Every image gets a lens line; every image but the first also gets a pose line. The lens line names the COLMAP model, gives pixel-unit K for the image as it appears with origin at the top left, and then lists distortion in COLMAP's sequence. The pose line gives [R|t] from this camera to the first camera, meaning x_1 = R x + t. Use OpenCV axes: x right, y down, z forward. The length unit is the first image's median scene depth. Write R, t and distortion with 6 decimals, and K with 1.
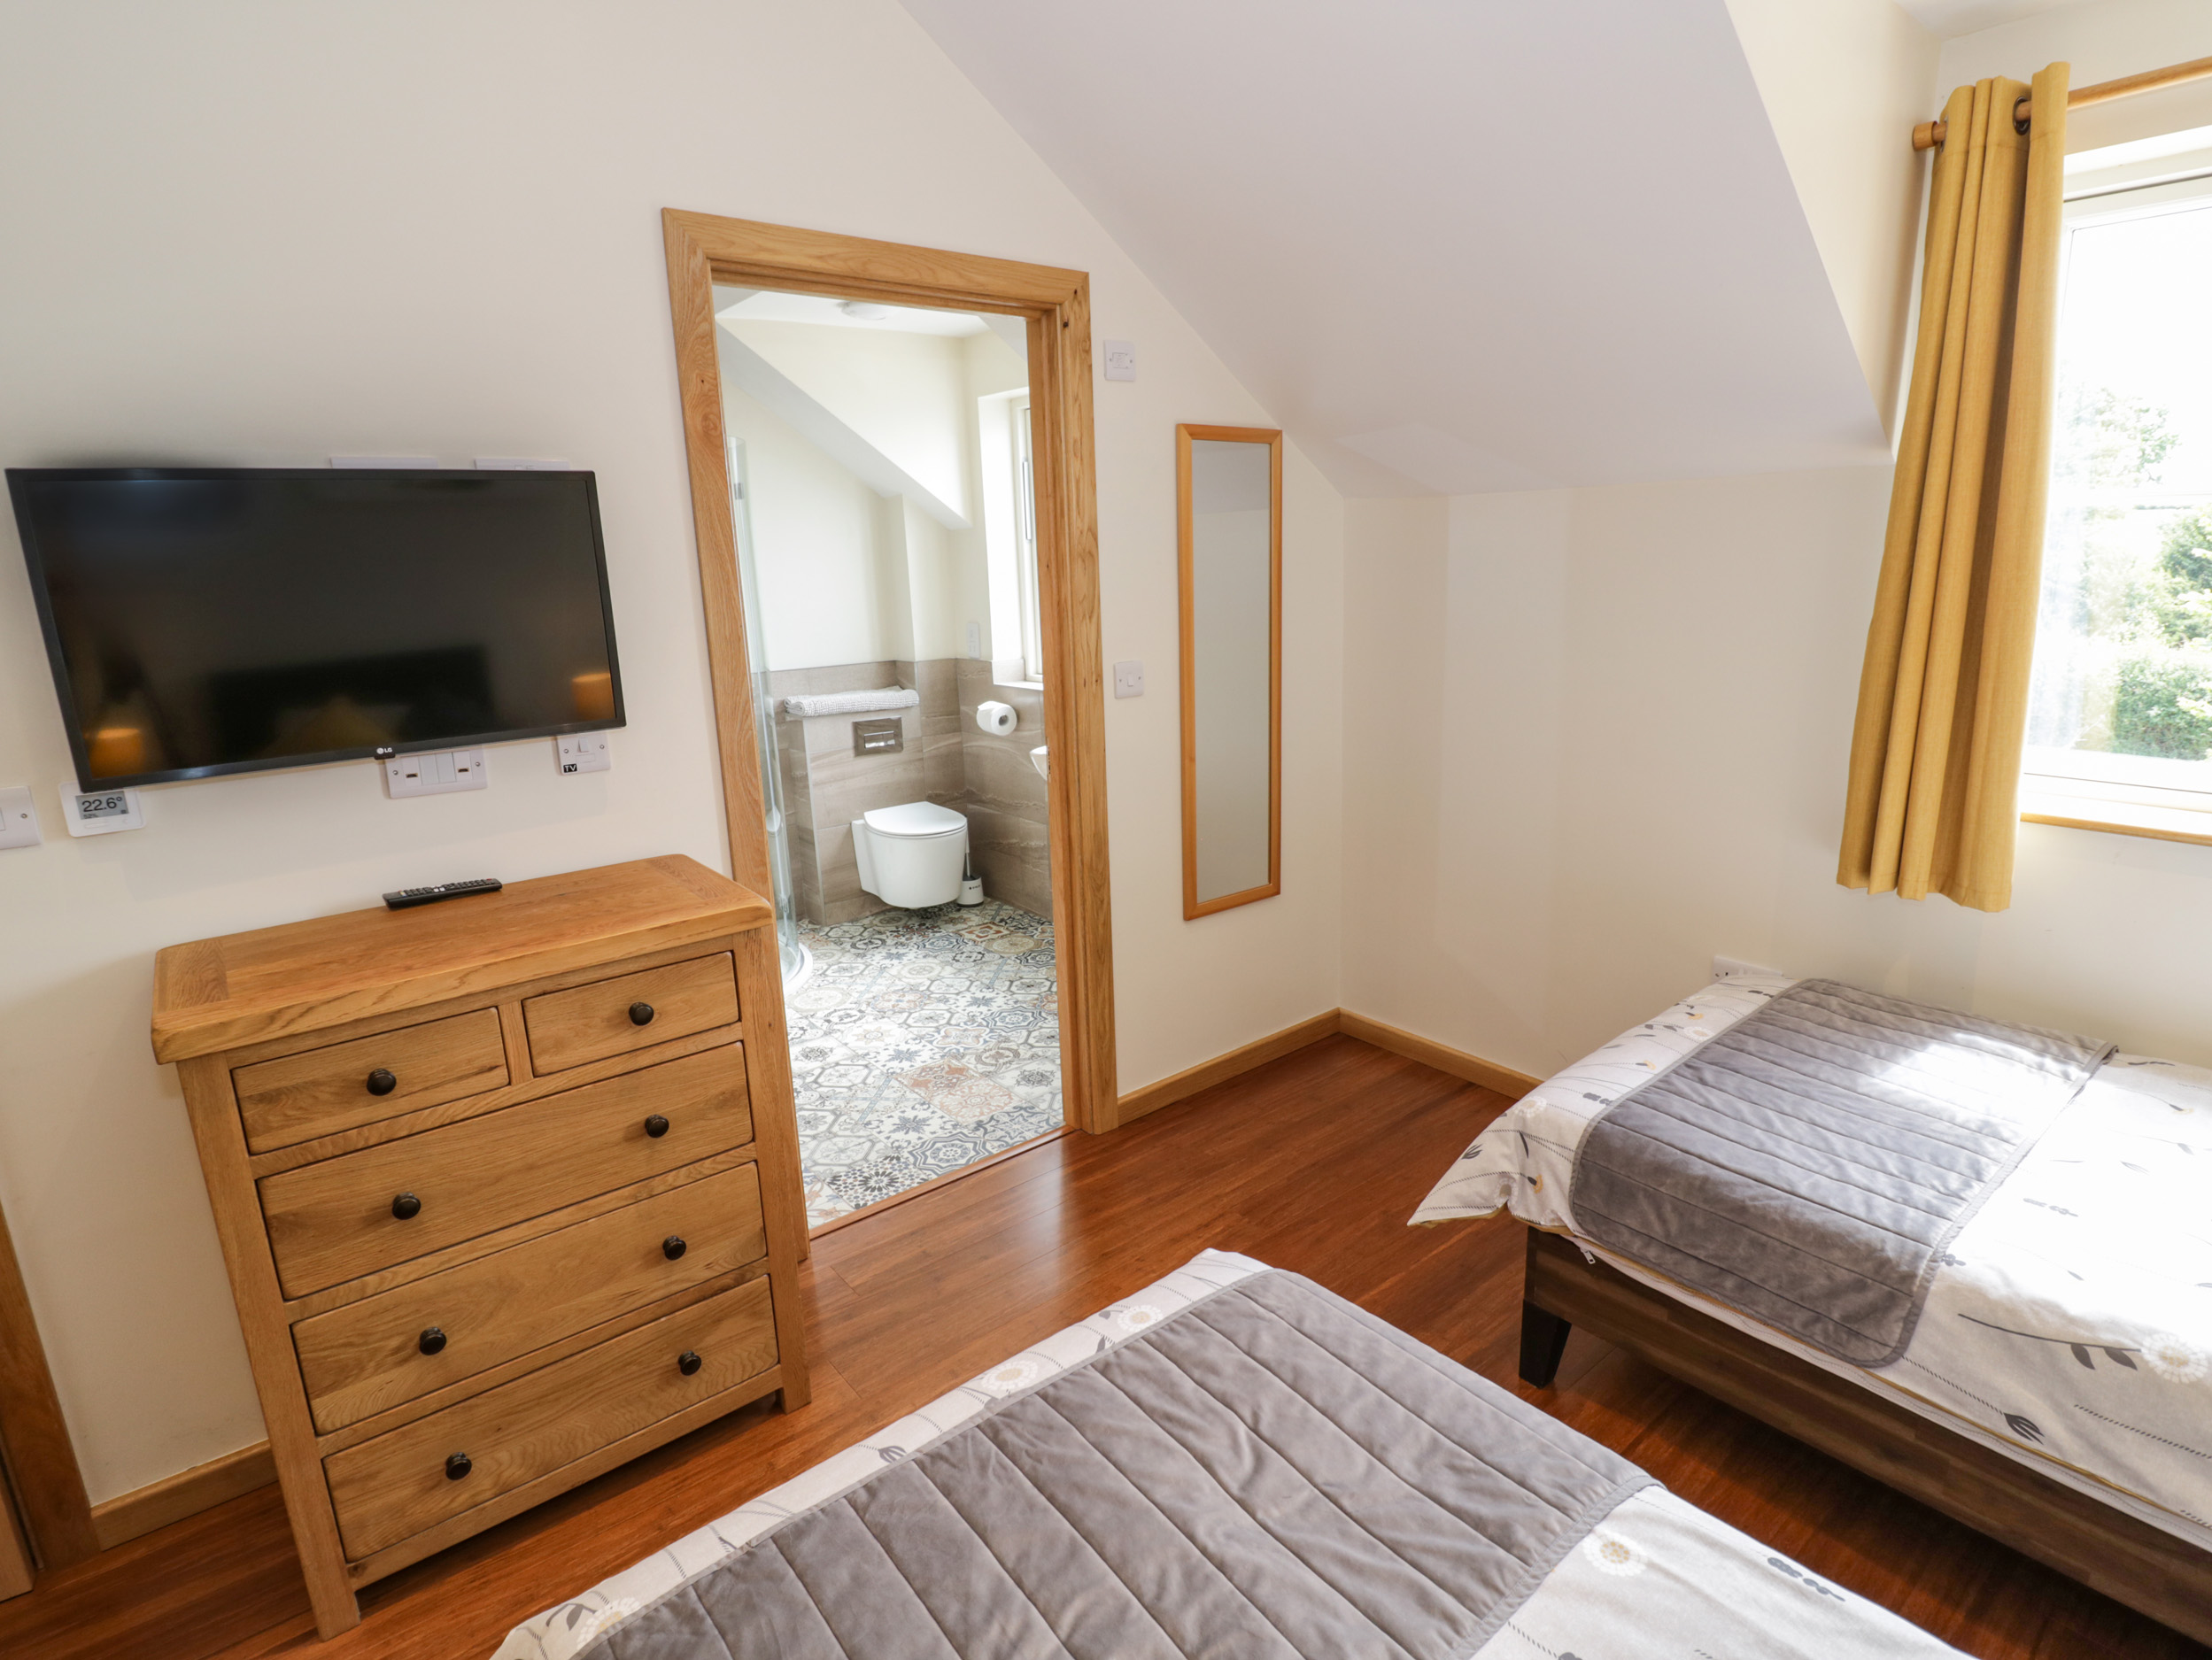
lens RADIAL K [[1148.4, 0, 1113.3], [0, 1148.4, 820.5], [0, 0, 1]] dist [-0.000057, -0.015050]
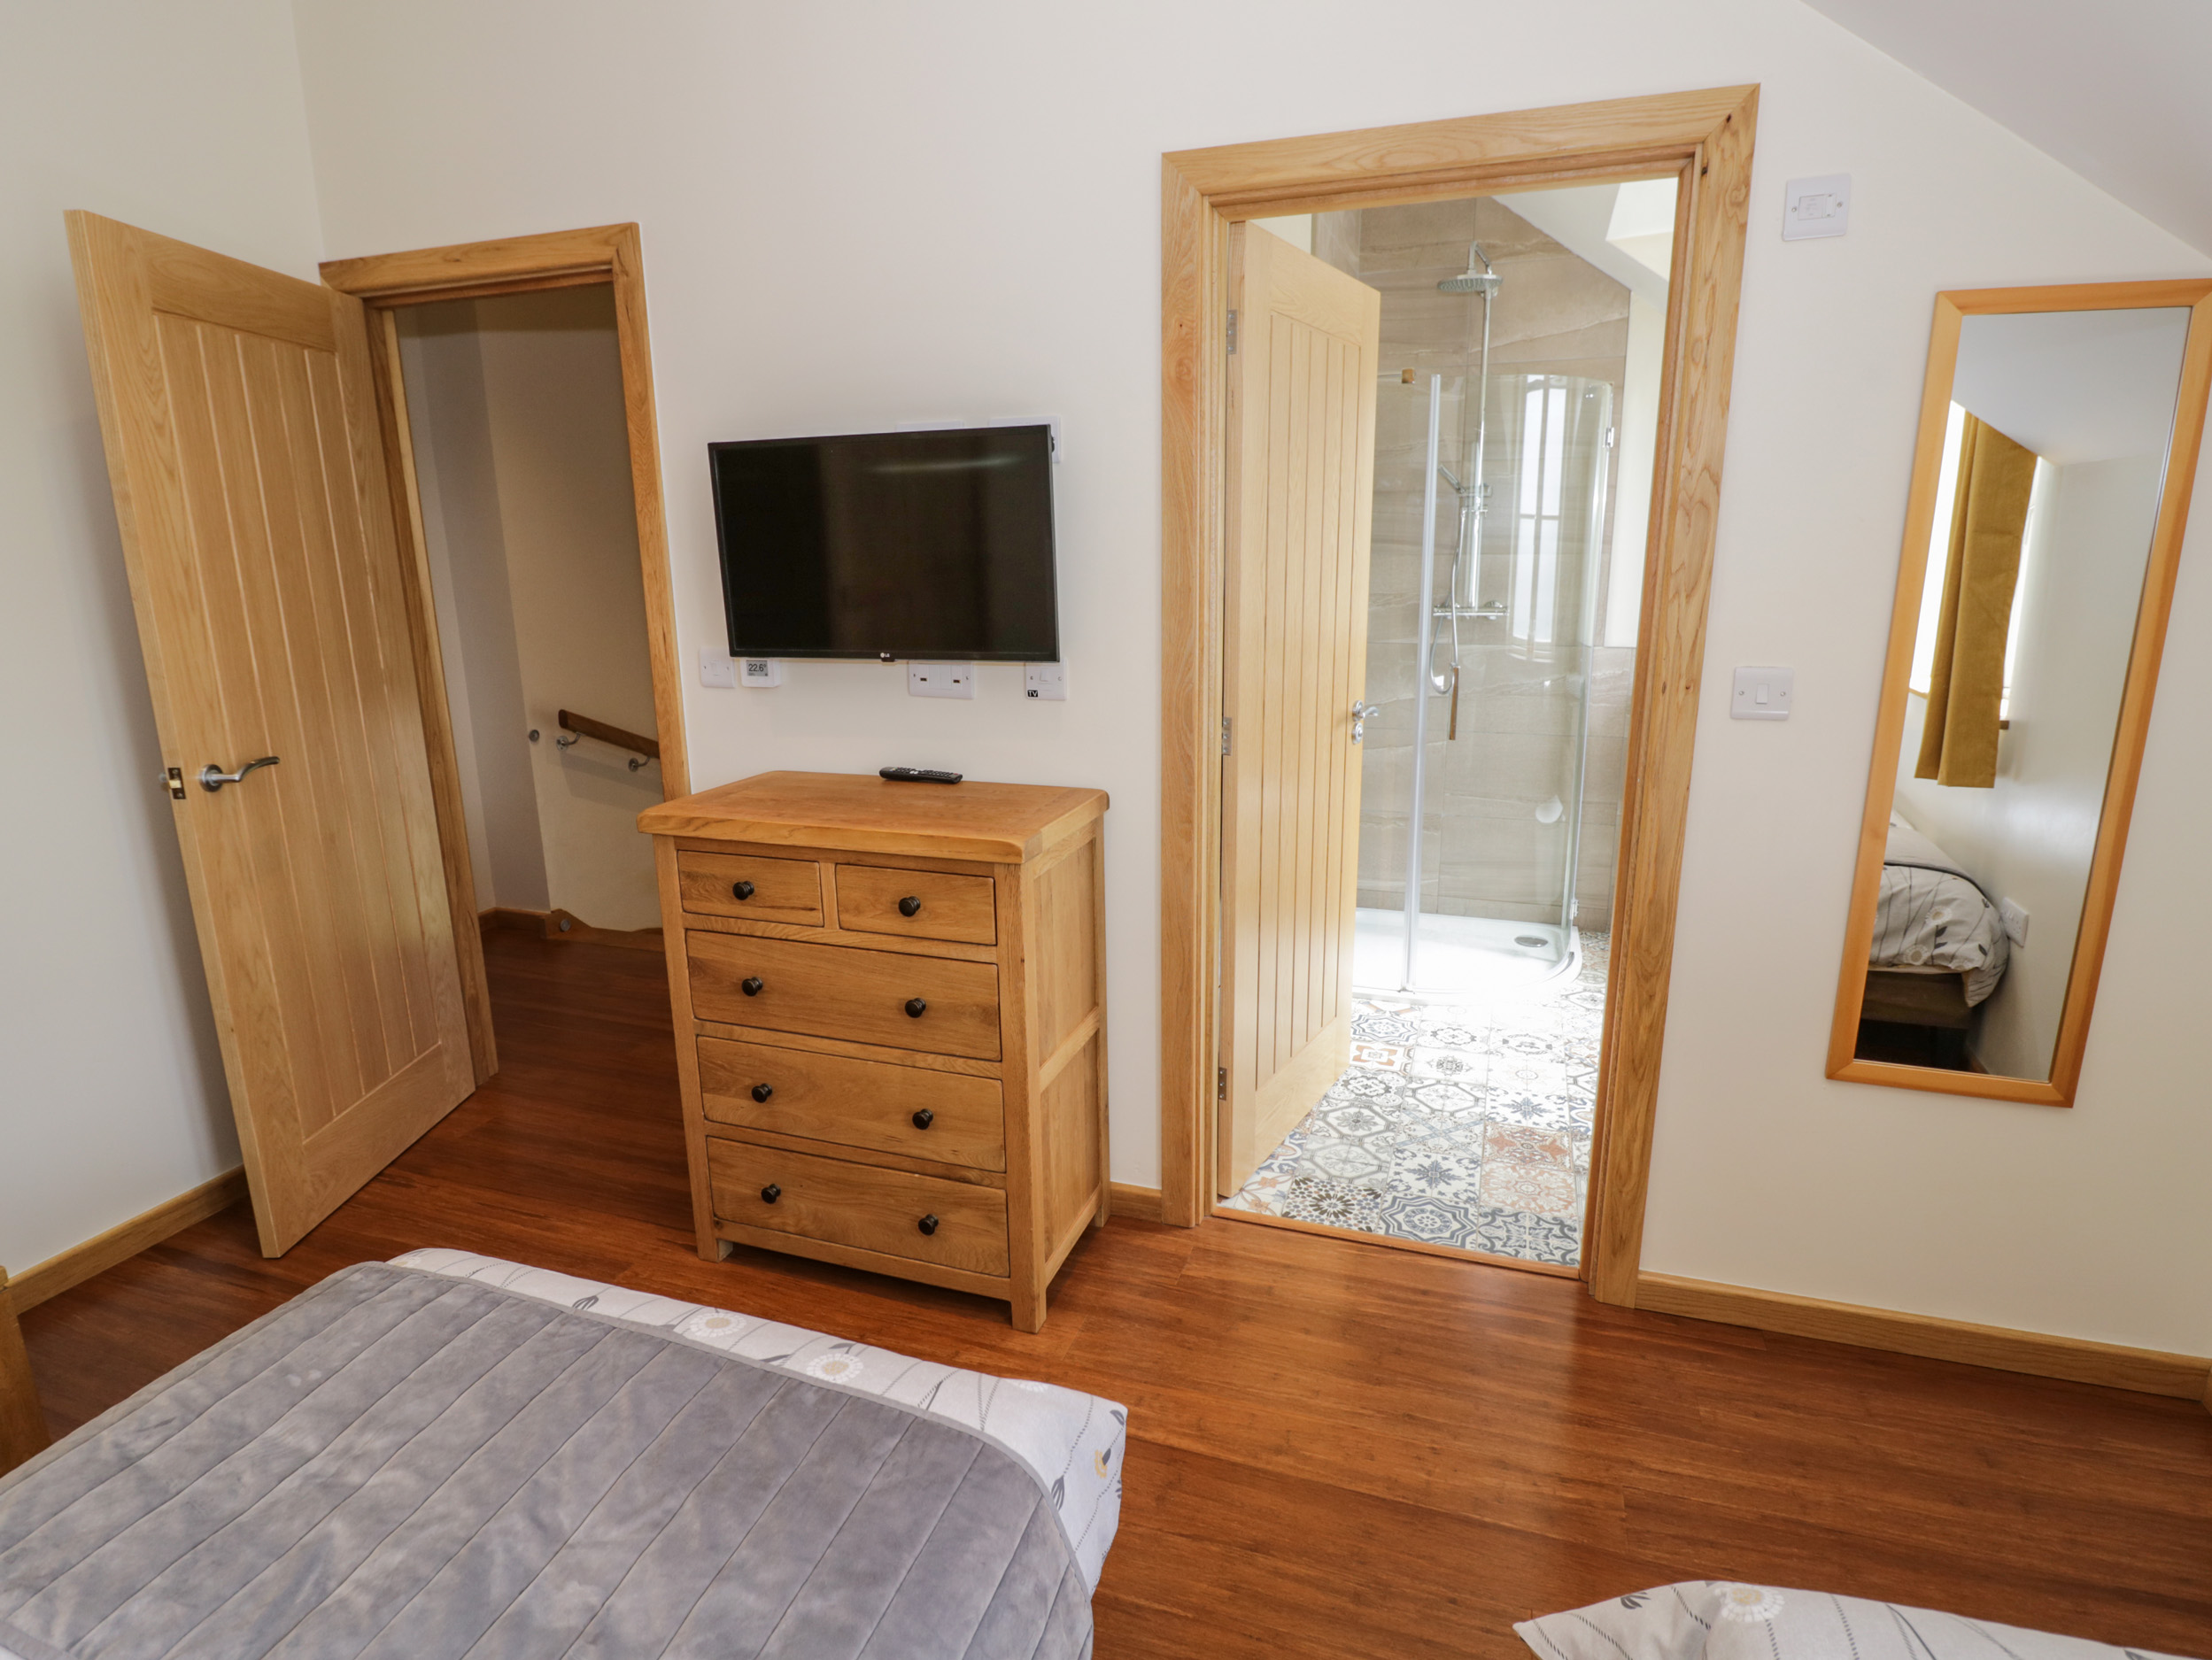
lens RADIAL K [[1162.0, 0, 1117.3], [0, 1162.0, 818.9], [0, 0, 1]] dist [0.000869, -0.014646]
pose [[0.533421, 0.217656, -0.817367, 0.557568], [-0.197778, 0.971633, 0.129664, -0.095045], [0.822403, 0.092492, 0.561337, 0.462501]]
